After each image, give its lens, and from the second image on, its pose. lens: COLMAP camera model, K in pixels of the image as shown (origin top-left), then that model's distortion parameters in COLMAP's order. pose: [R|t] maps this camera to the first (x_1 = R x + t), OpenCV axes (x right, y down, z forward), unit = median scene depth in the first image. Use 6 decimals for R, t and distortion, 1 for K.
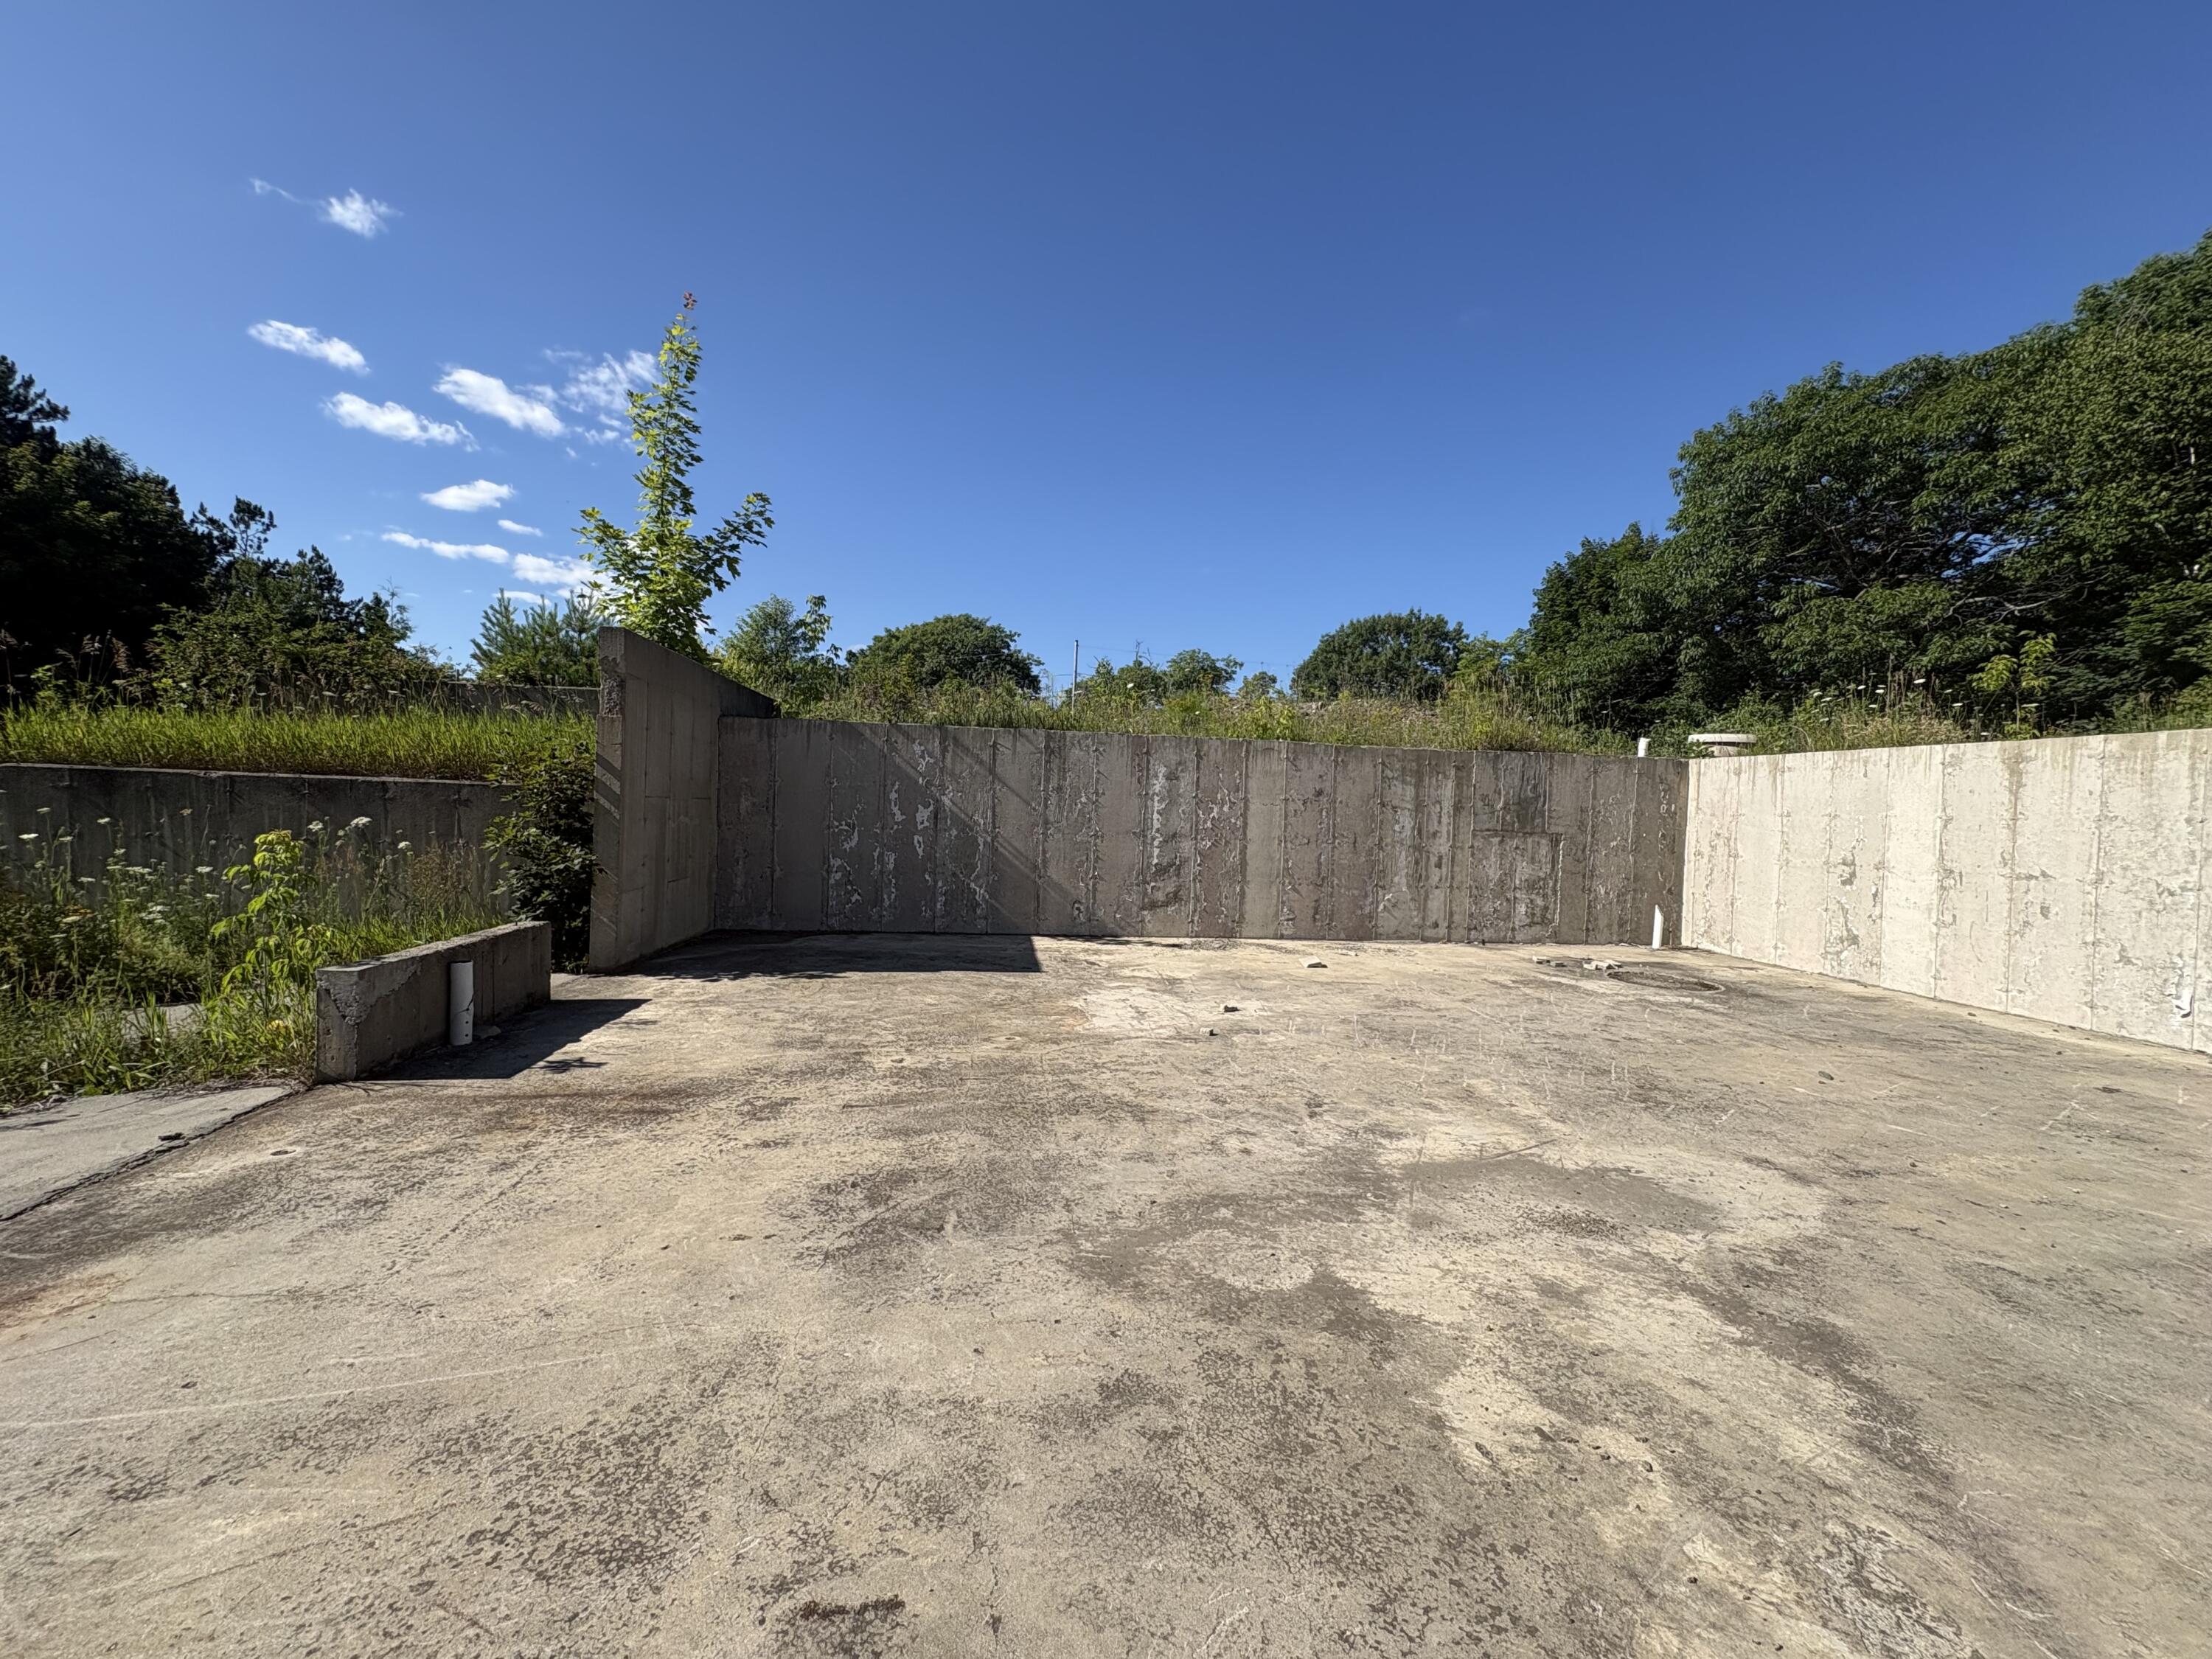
lens RADIAL K [[881.4, 0, 1102.6], [0, 881.4, 821.7], [0, 0, 1]] dist [0.001548, 0.000197]
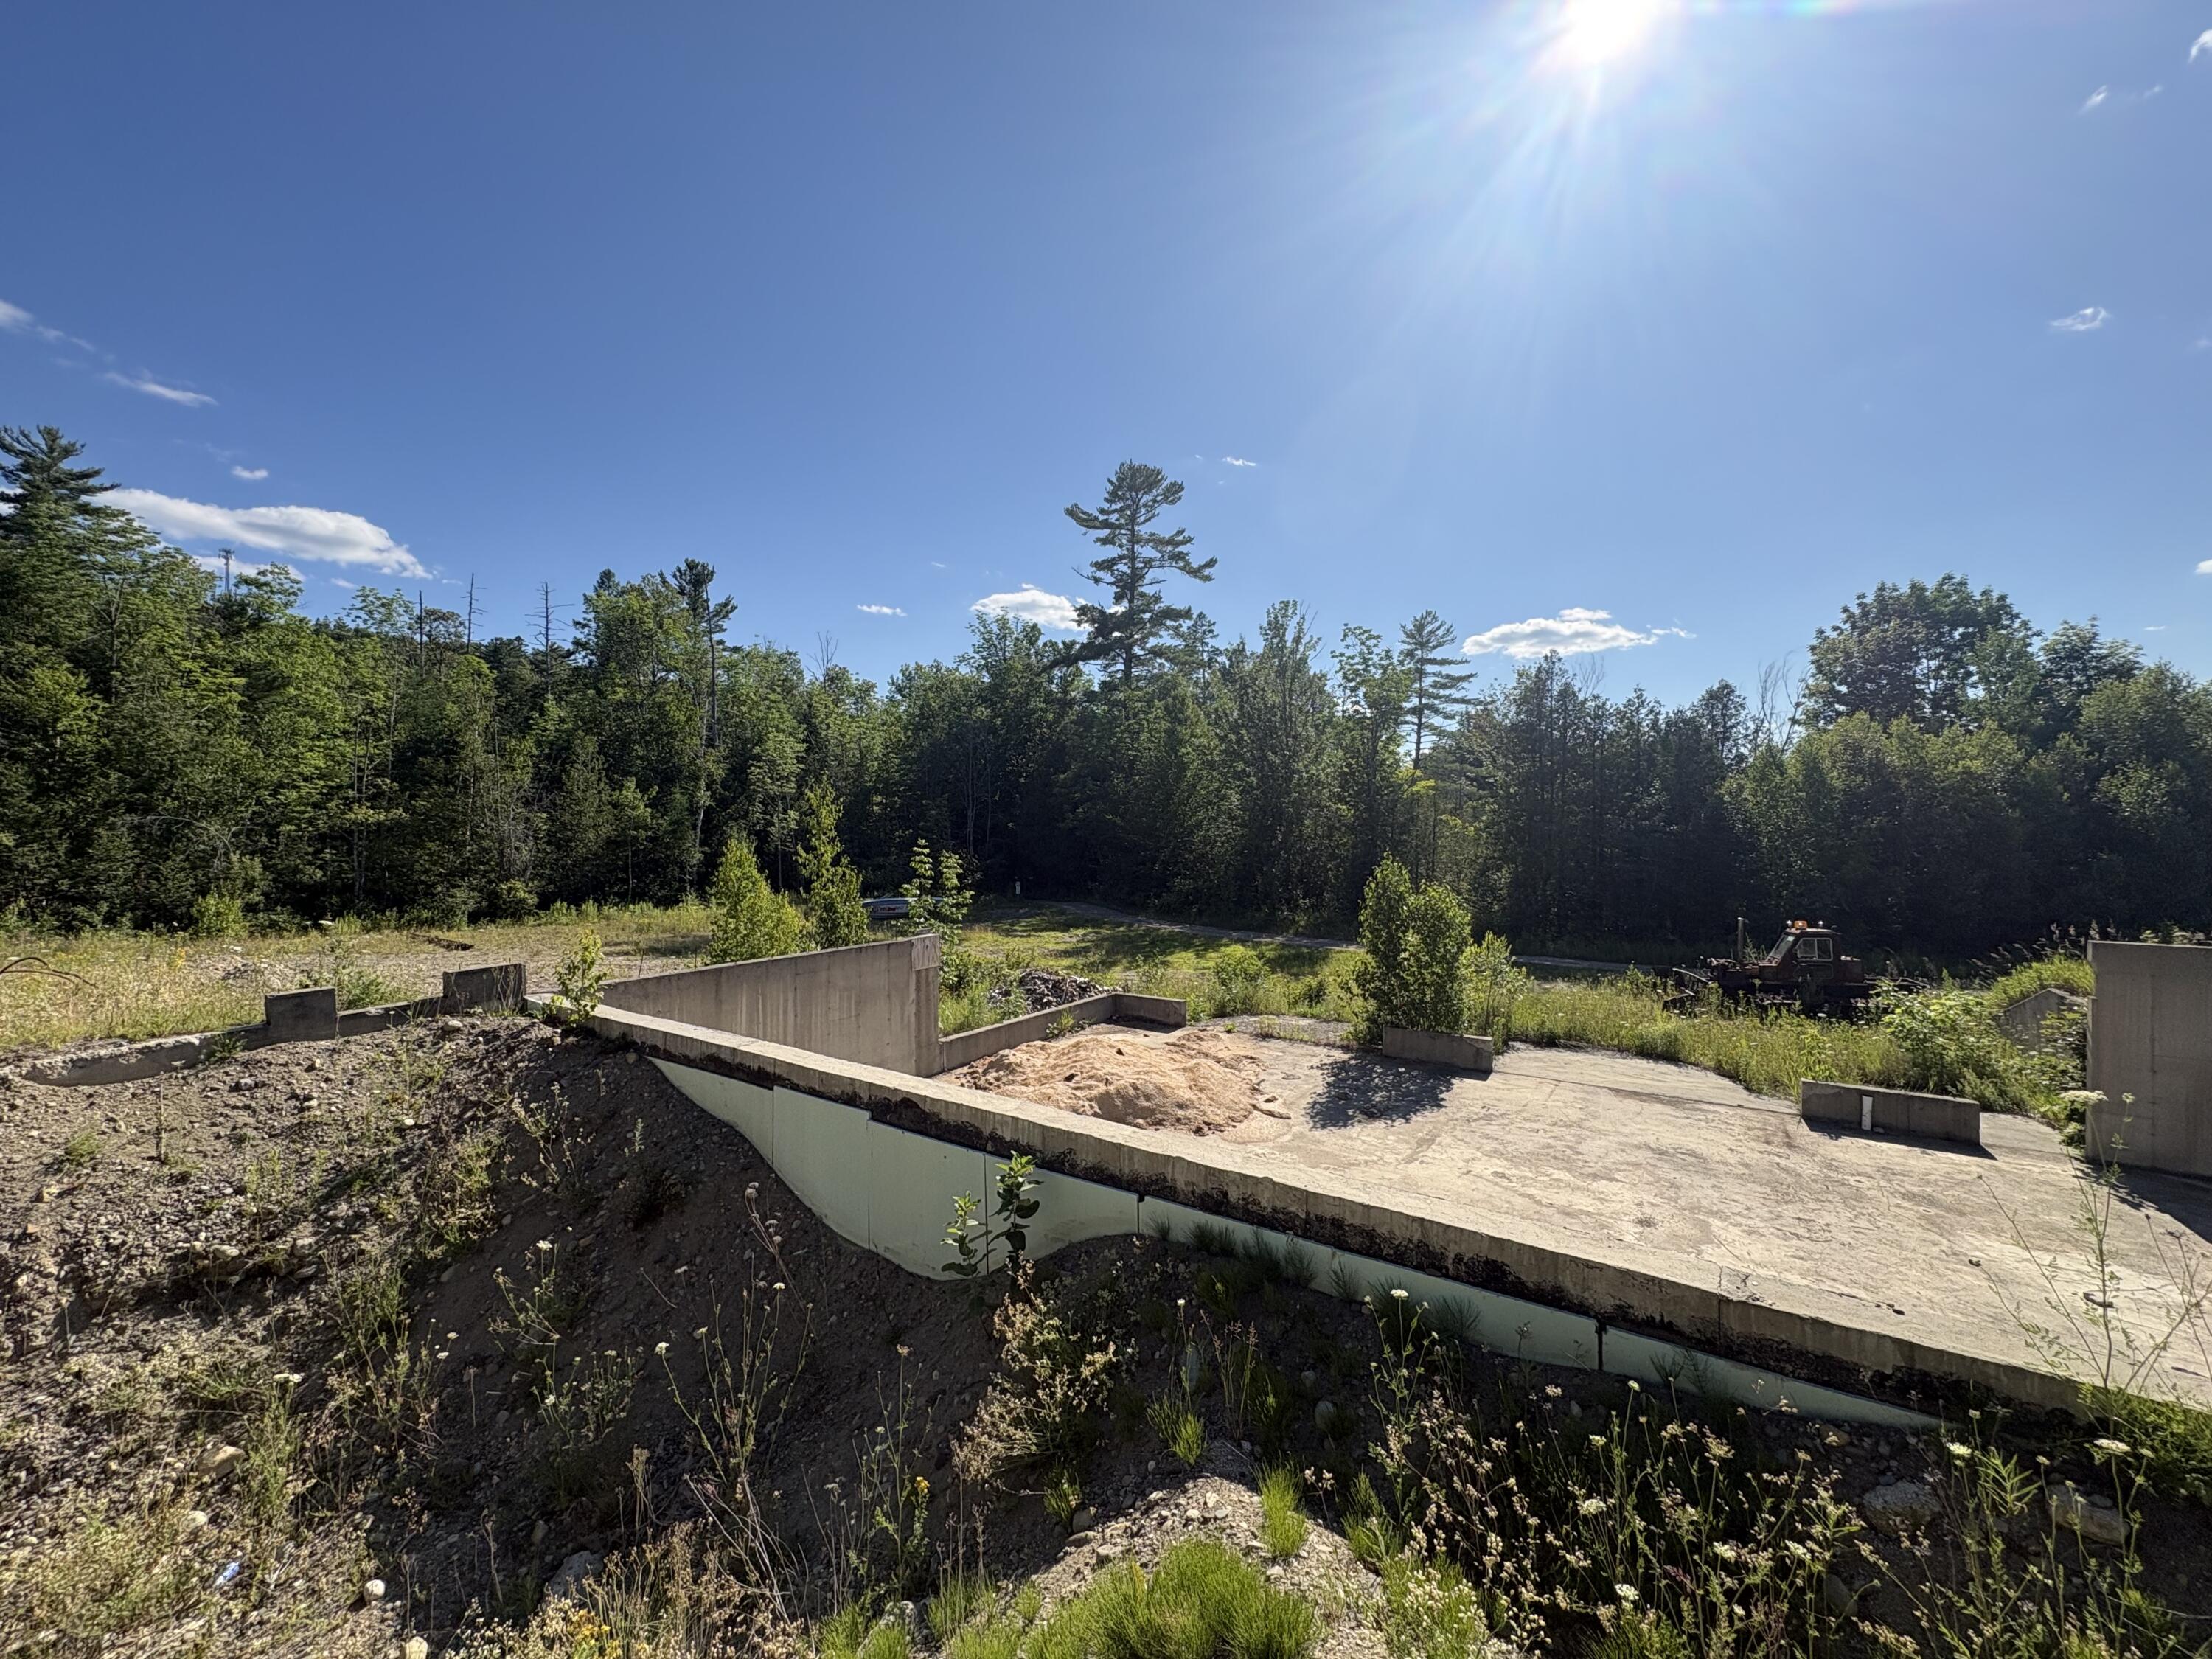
lens RADIAL K [[881.4, 0, 1104.5], [0, 881.4, 823.0], [0, 0, 1]] dist [0.001548, 0.000197]
pose [[-0.660429, -0.039489, -0.749850, 1.281971], [-0.034443, 0.999158, -0.022282, -0.237837], [0.750099, 0.011111, -0.661233, 0.507972]]
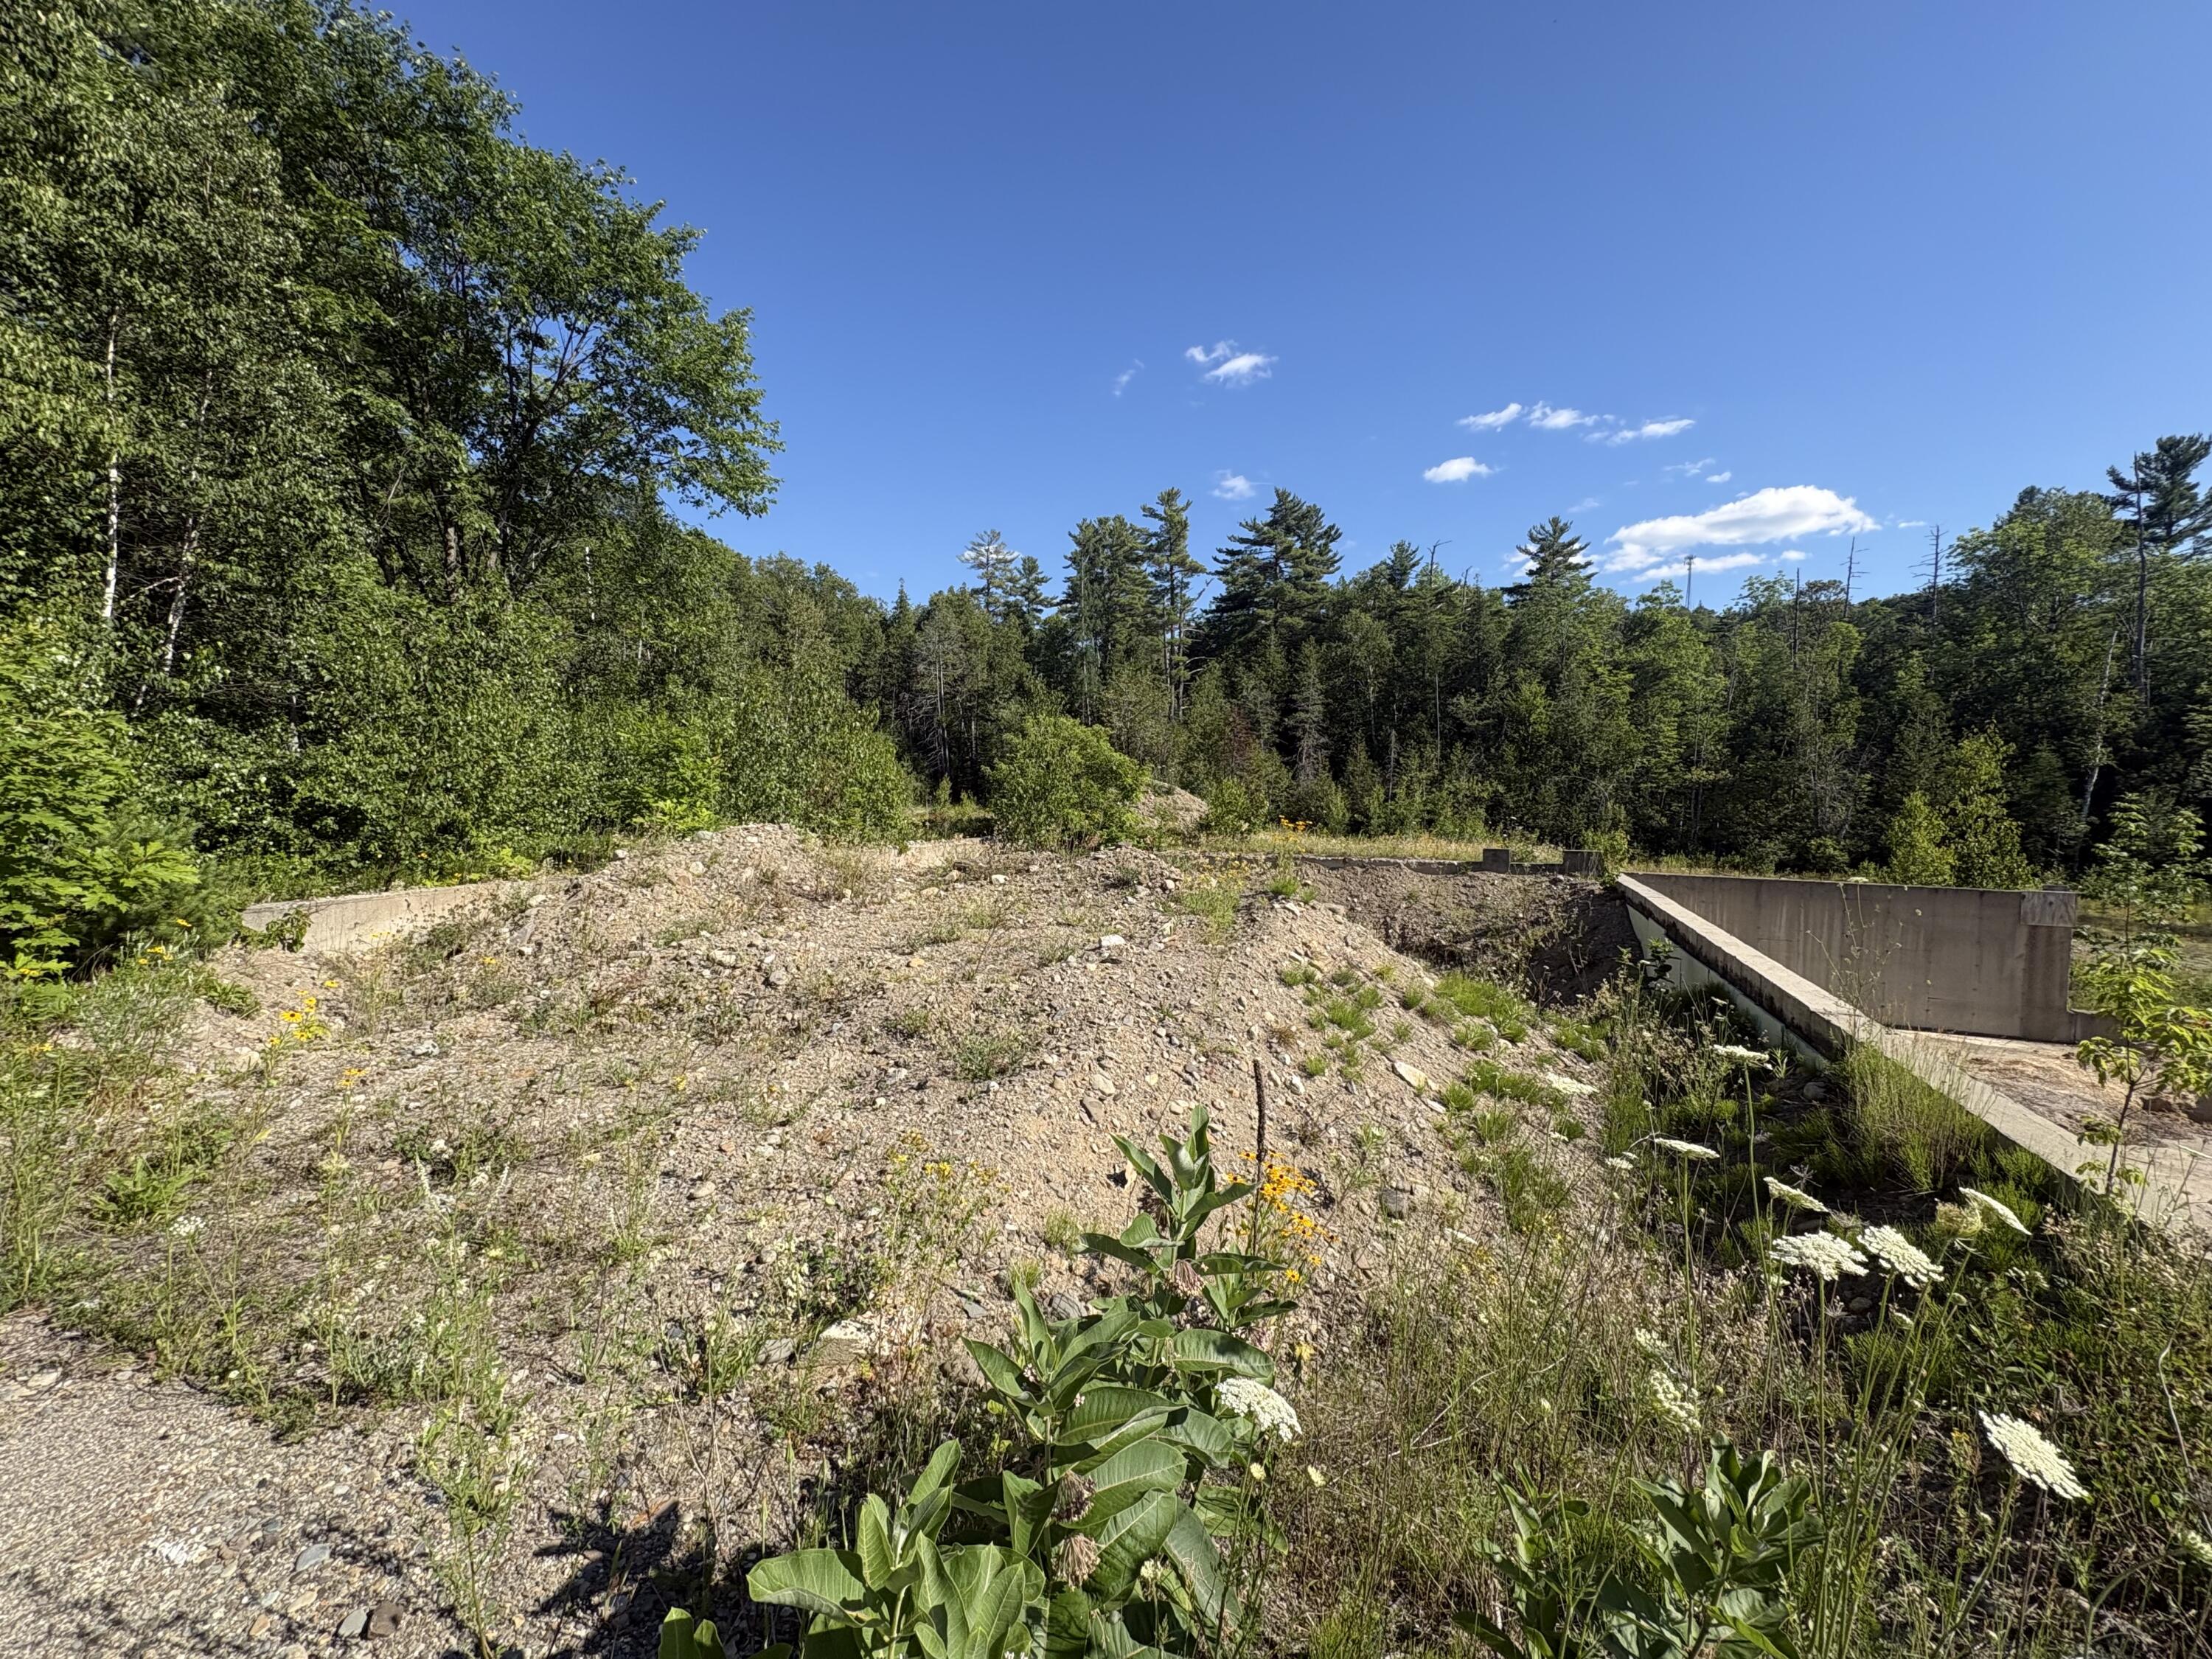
lens RADIAL K [[881.4, 0, 1103.1], [0, 881.4, 822.3], [0, 0, 1]] dist [0.001548, 0.000197]
pose [[-0.867709, -0.077146, 0.491049, 0.978080], [-0.044827, 0.996002, 0.077265, -0.219576], [-0.495047, 0.045031, -0.867699, 1.242081]]
